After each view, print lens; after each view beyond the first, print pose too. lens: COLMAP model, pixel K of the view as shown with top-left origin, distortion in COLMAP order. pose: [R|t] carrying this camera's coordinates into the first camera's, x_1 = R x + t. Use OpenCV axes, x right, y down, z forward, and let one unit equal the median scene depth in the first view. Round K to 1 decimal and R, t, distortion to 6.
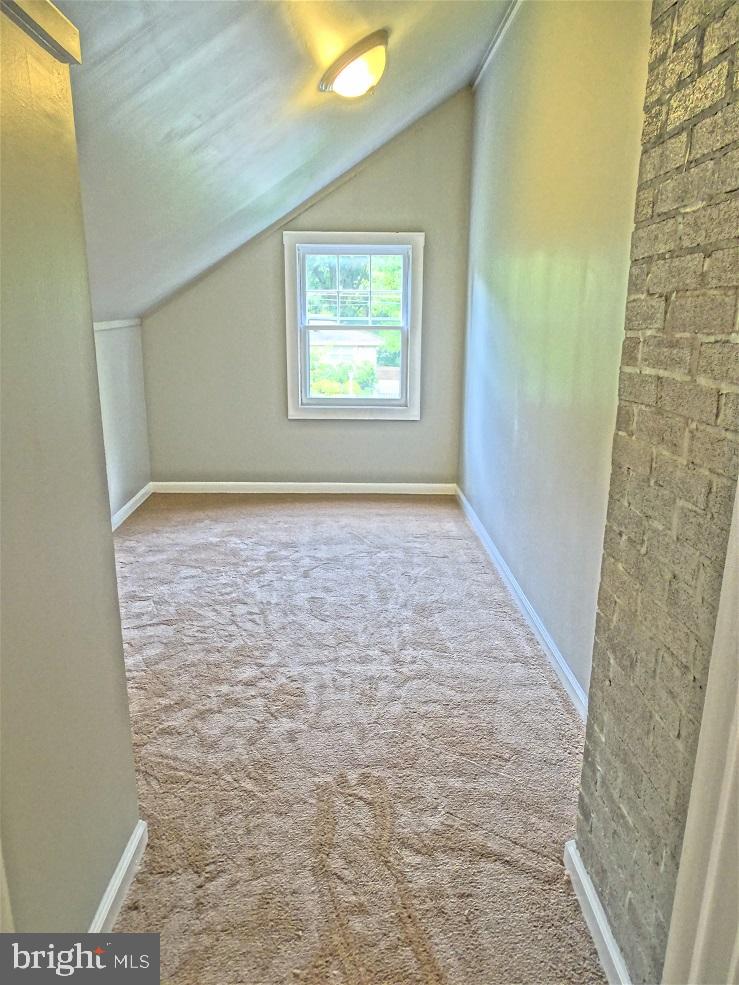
lens RADIAL K [[723.5, 0, 369.5], [0, 723.5, 492.5], [0, 0, 1]] dist [0.028269, -0.004072]
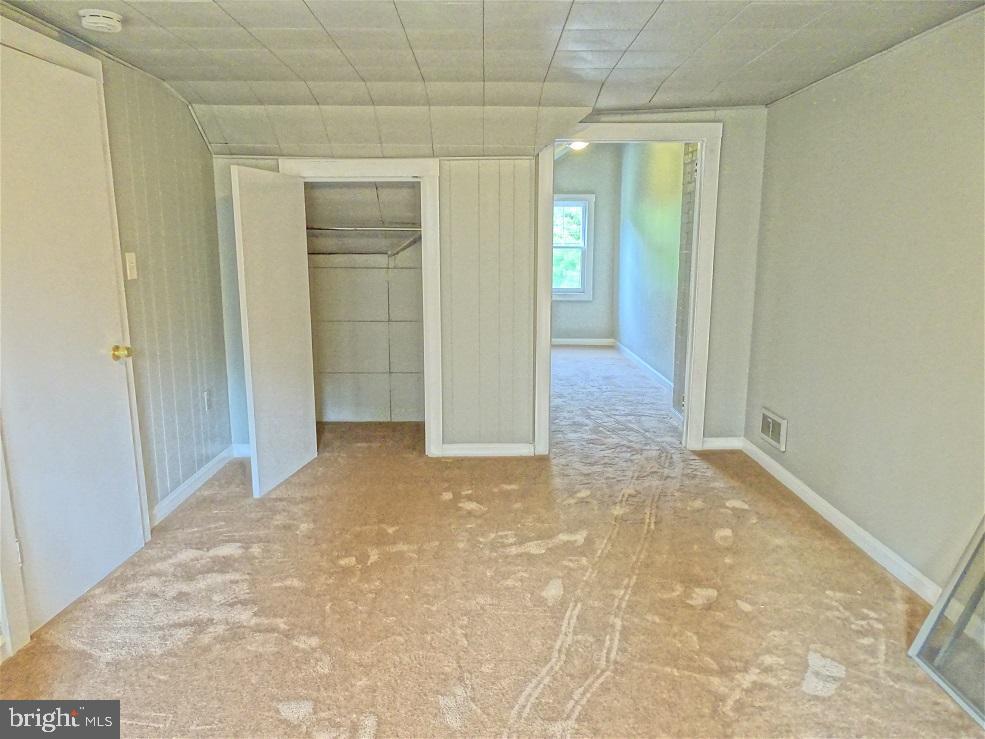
lens RADIAL K [[723.5, 0, 492.5], [0, 723.5, 369.5], [0, 0, 1]] dist [0.028269, -0.004072]
pose [[0.999946, -0.006257, -0.008241, -0.178204], [0.005656, 0.997459, -0.071017, 0.212609], [0.008664, 0.070967, 0.997441, -0.810587]]
